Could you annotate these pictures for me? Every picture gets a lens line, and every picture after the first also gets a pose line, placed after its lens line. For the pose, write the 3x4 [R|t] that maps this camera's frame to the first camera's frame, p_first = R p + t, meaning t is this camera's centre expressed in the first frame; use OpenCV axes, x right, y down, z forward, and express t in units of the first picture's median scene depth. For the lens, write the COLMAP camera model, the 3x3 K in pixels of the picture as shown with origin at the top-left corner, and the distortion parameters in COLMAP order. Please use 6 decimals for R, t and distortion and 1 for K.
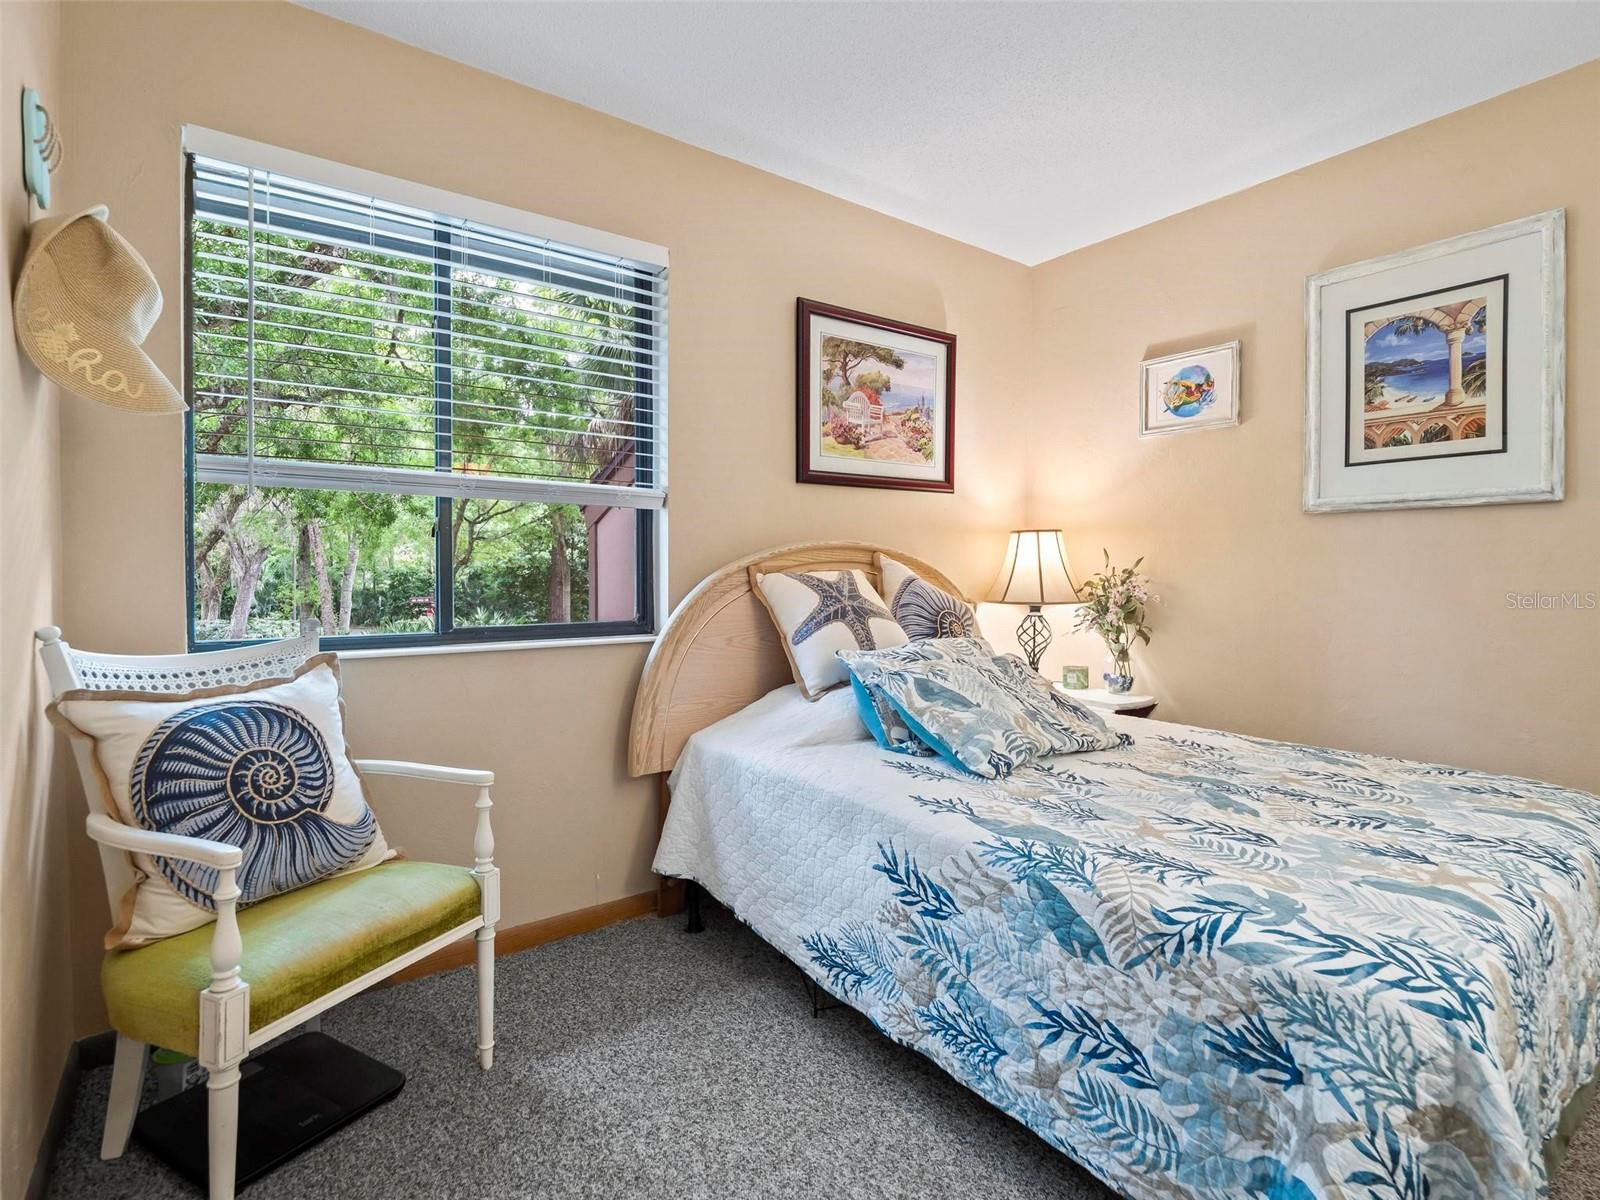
lens RADIAL K [[788.3, 0, 801.2], [0, 788.3, 585.8], [0, 0, 1]] dist [0.004291, -0.006996]
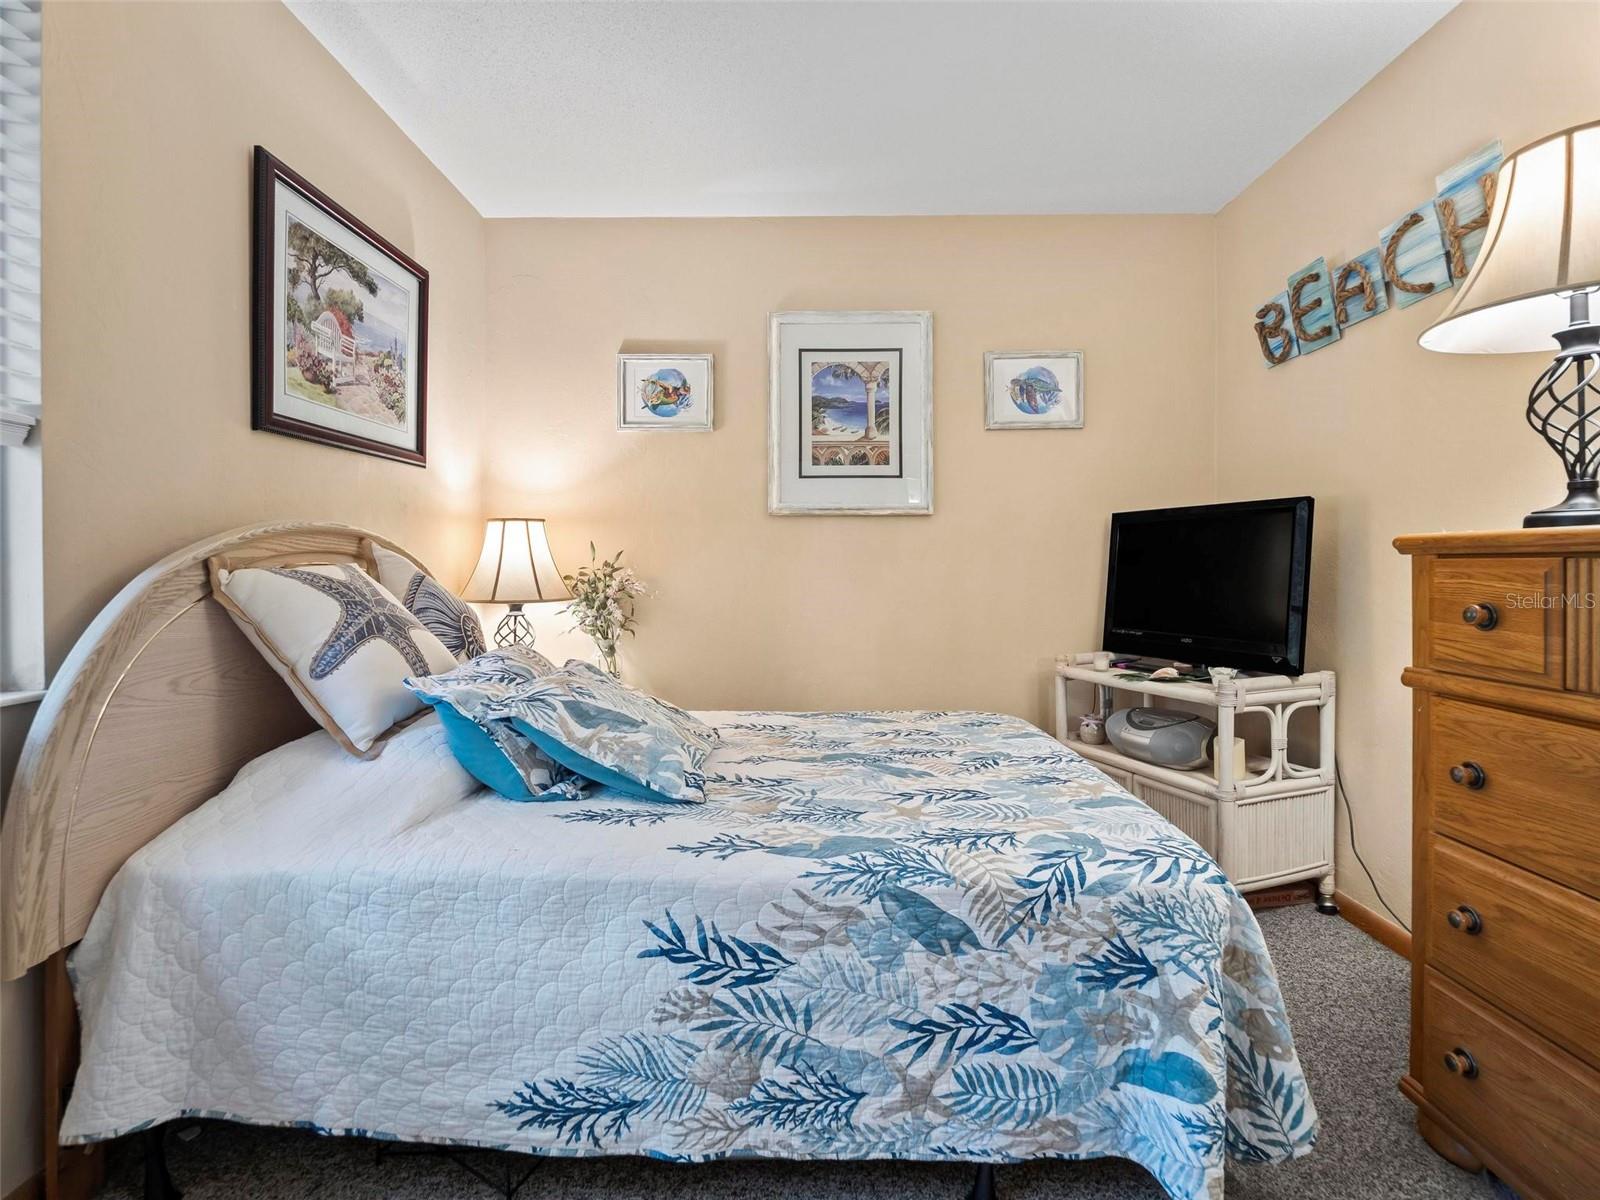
lens RADIAL K [[784.3, 0, 795.3], [0, 784.3, 579.1], [0, 0, 1]] dist [-0.000972, -0.007705]
pose [[0.606061, -0.015902, 0.795259, -0.411211], [0.017533, 0.999824, 0.006631, -0.006704], [-0.795225, 0.009924, 0.606233, 0.423087]]
